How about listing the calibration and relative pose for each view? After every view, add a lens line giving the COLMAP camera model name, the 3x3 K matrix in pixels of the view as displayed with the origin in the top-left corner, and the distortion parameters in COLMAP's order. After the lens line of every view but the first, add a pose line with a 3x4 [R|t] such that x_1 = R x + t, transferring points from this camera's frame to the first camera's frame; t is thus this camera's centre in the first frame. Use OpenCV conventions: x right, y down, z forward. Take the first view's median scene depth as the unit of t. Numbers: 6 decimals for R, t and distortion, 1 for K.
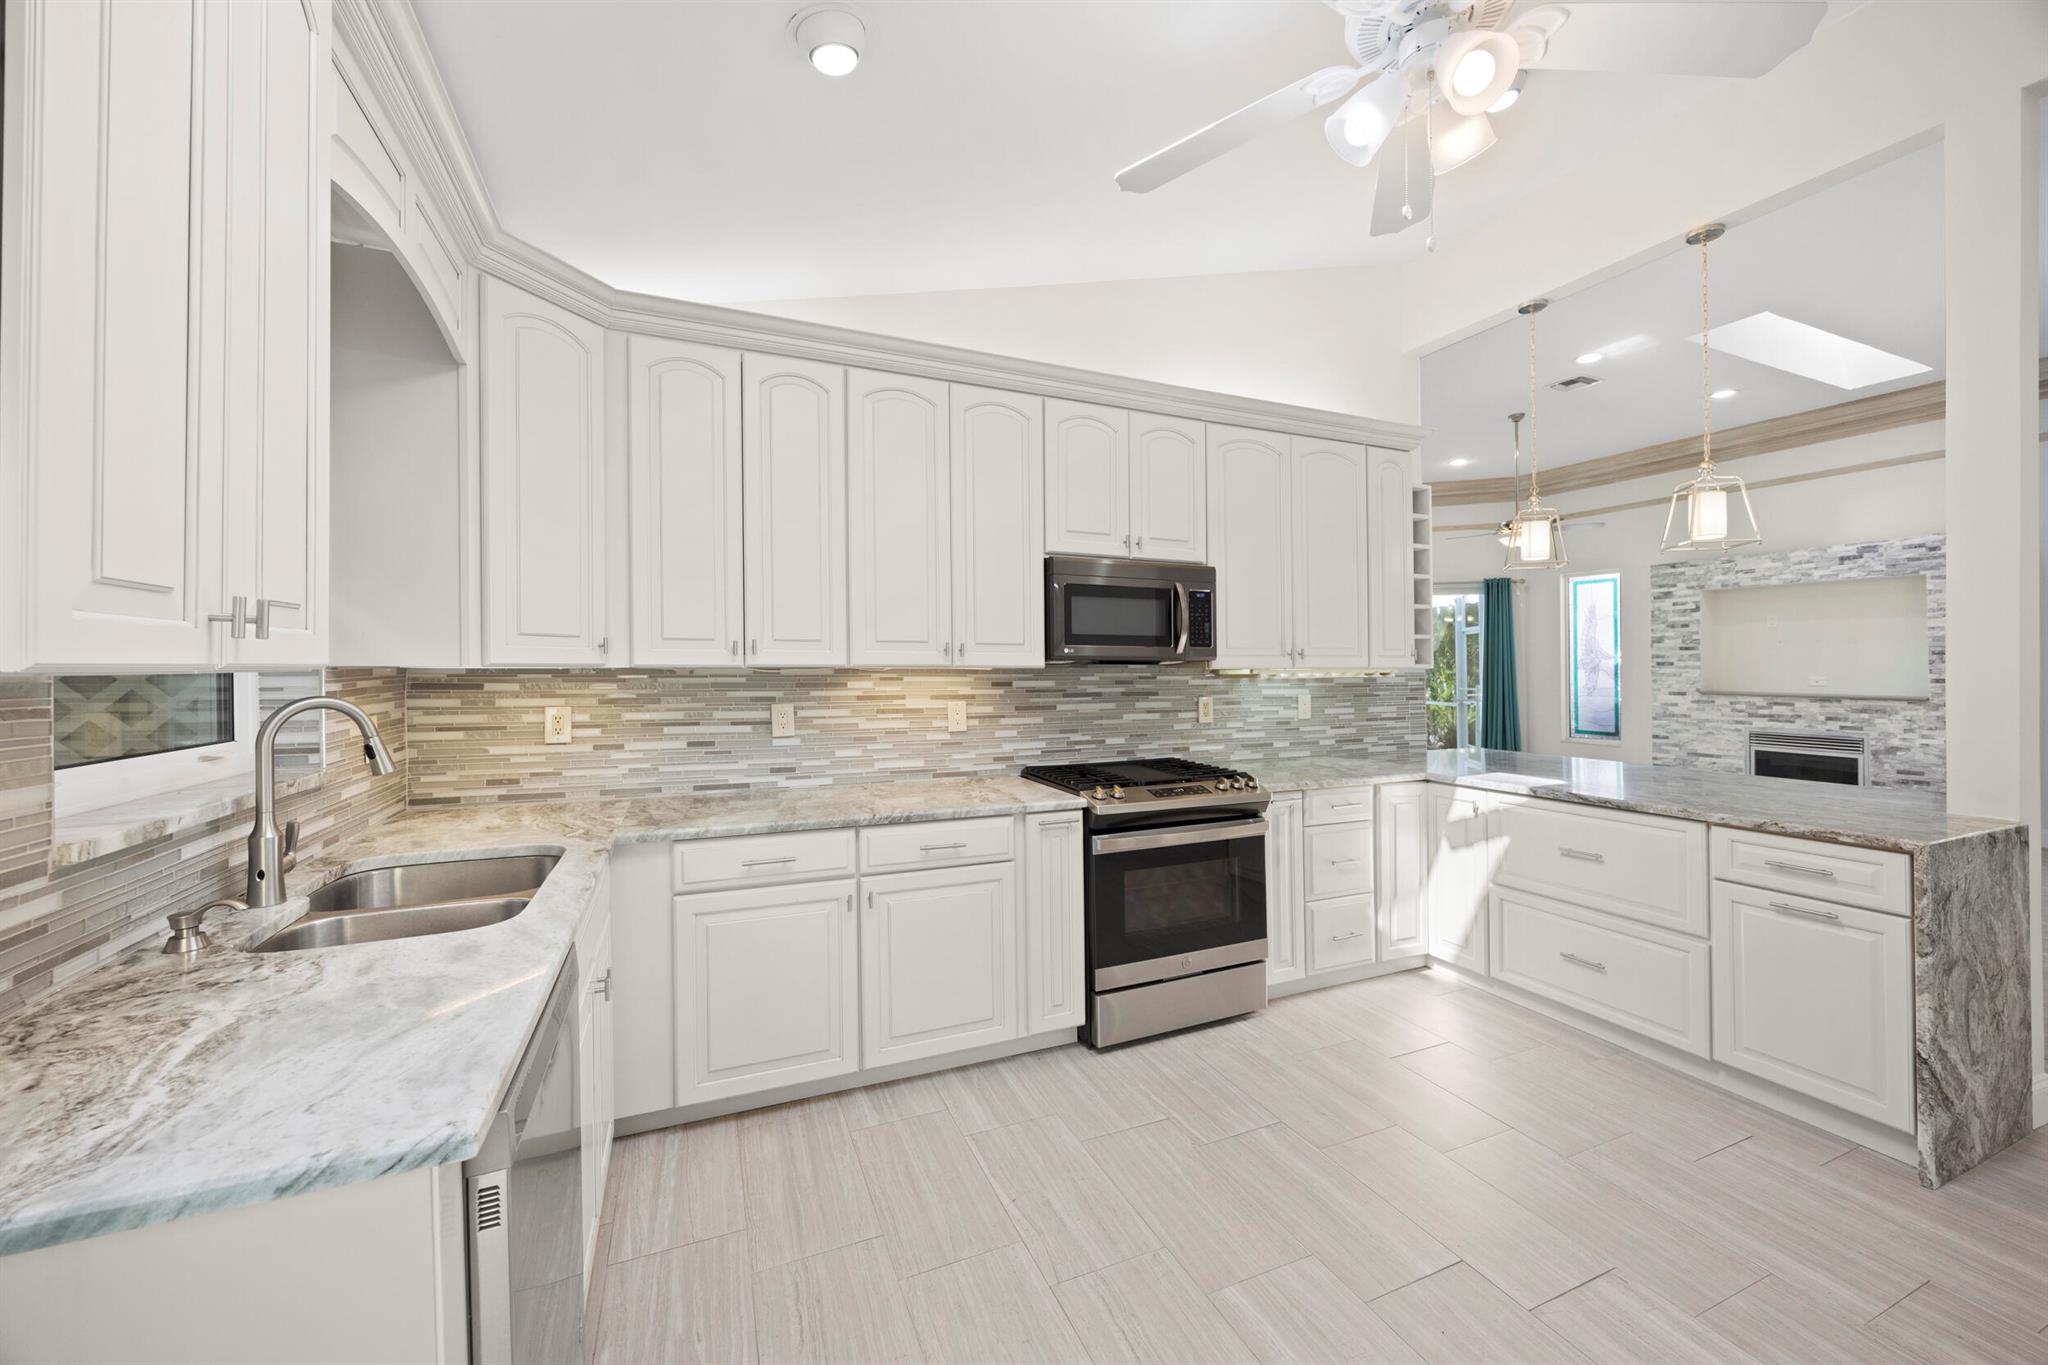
lens RADIAL K [[784.4, 0, 1034.3], [0, 784.4, 655.4], [0, 0, 1]] dist [-0.005117, 0.000998]
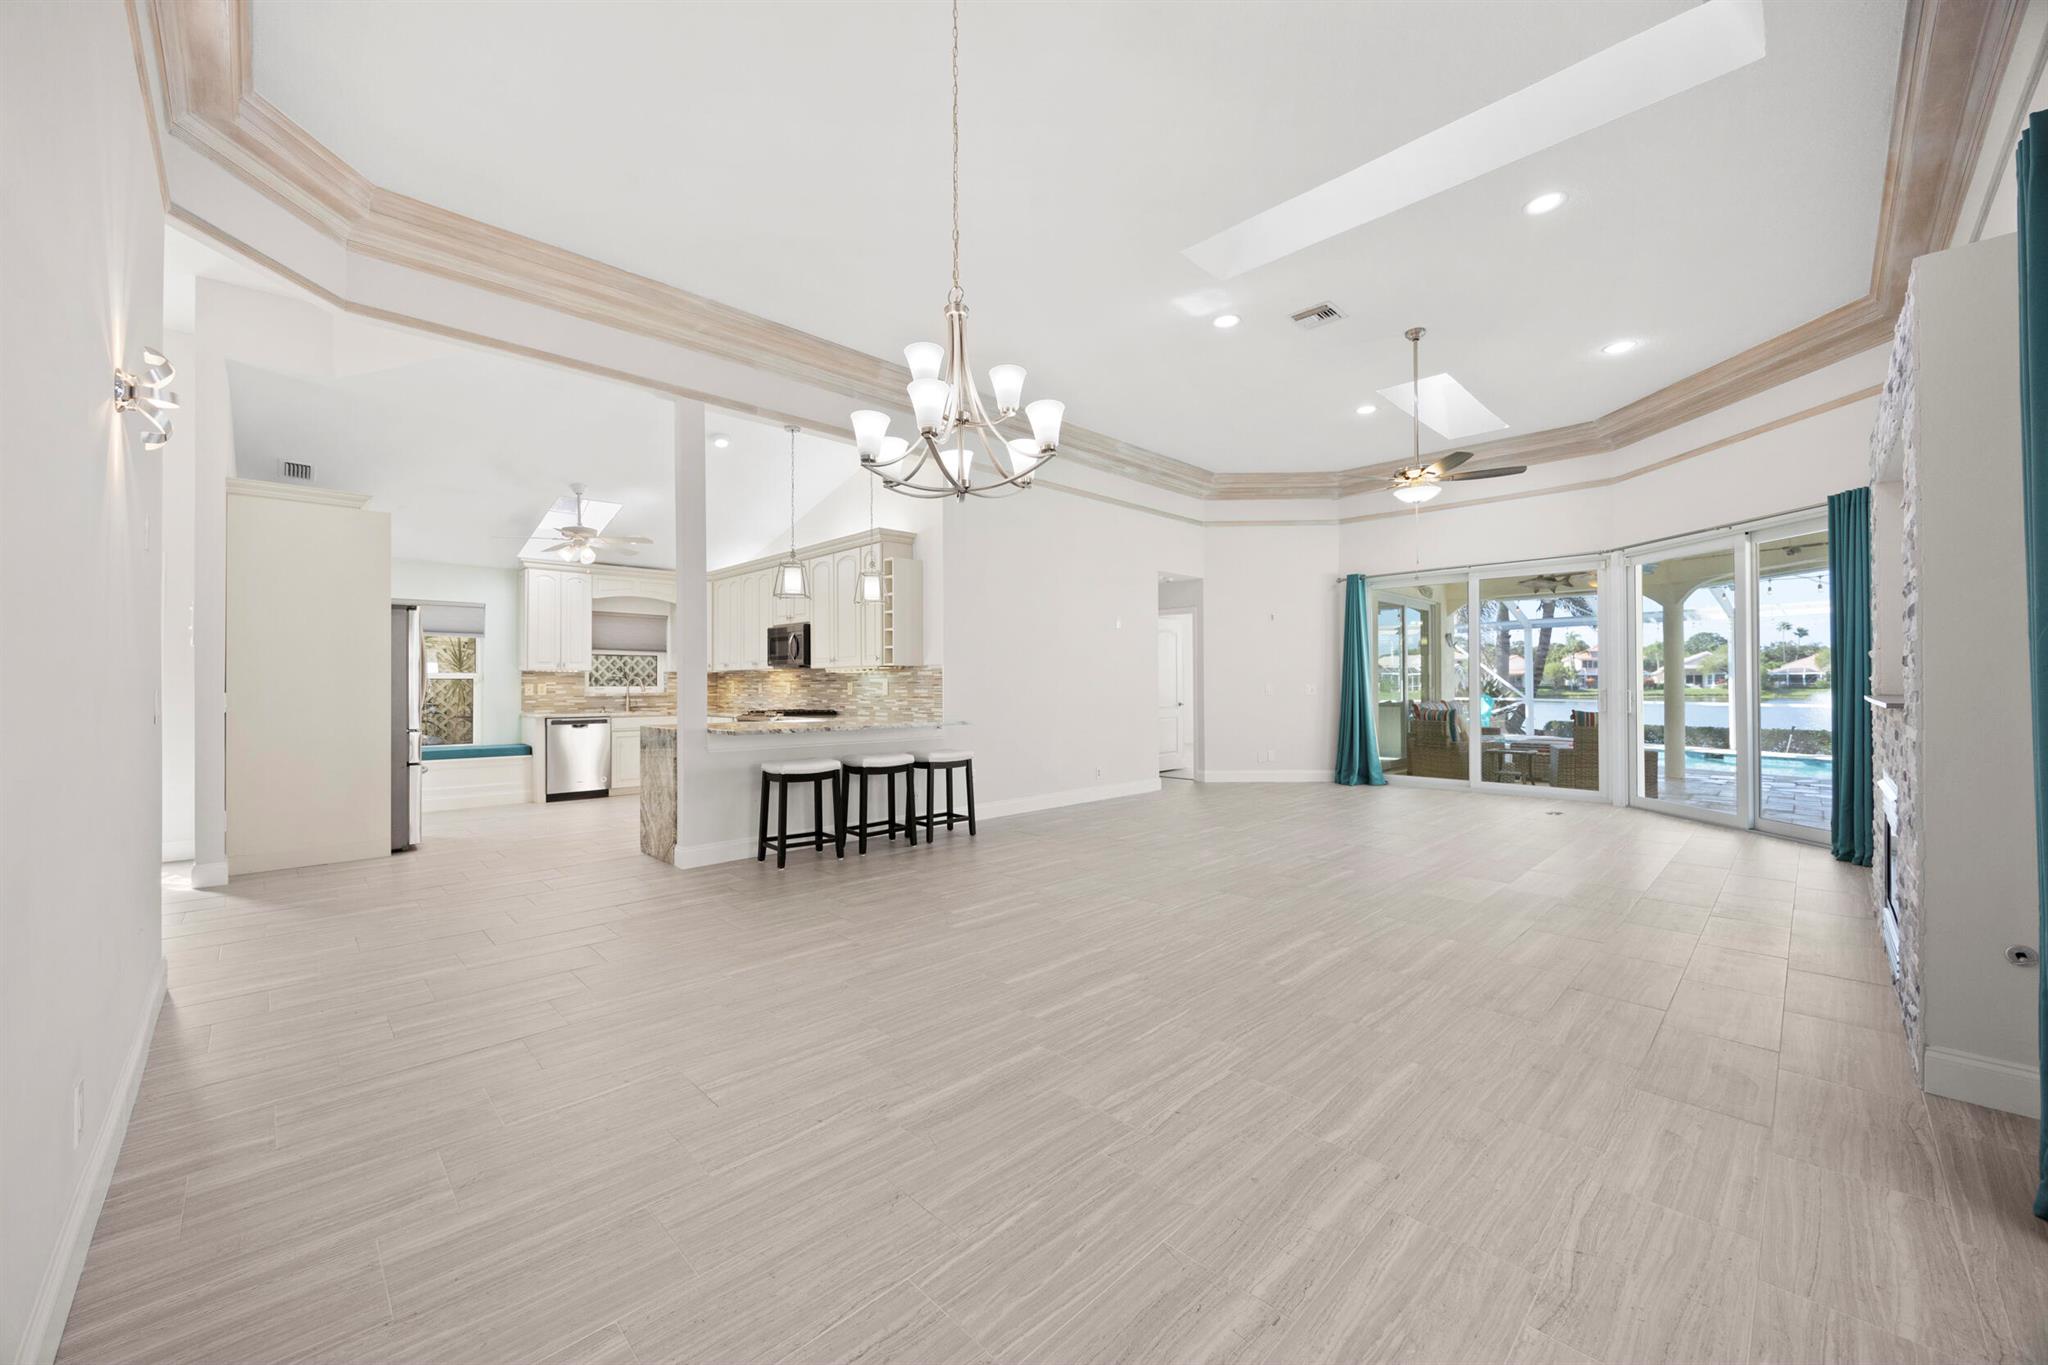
lens RADIAL K [[784.4, 0, 1025.1], [0, 784.4, 675.3], [0, 0, 1]] dist [-0.005117, 0.000998]
pose [[0.351635, -0.013396, -0.936041, 2.022599], [0.018367, 0.999804, -0.007408, 0.051264], [0.935957, -0.014588, 0.351812, 0.622140]]
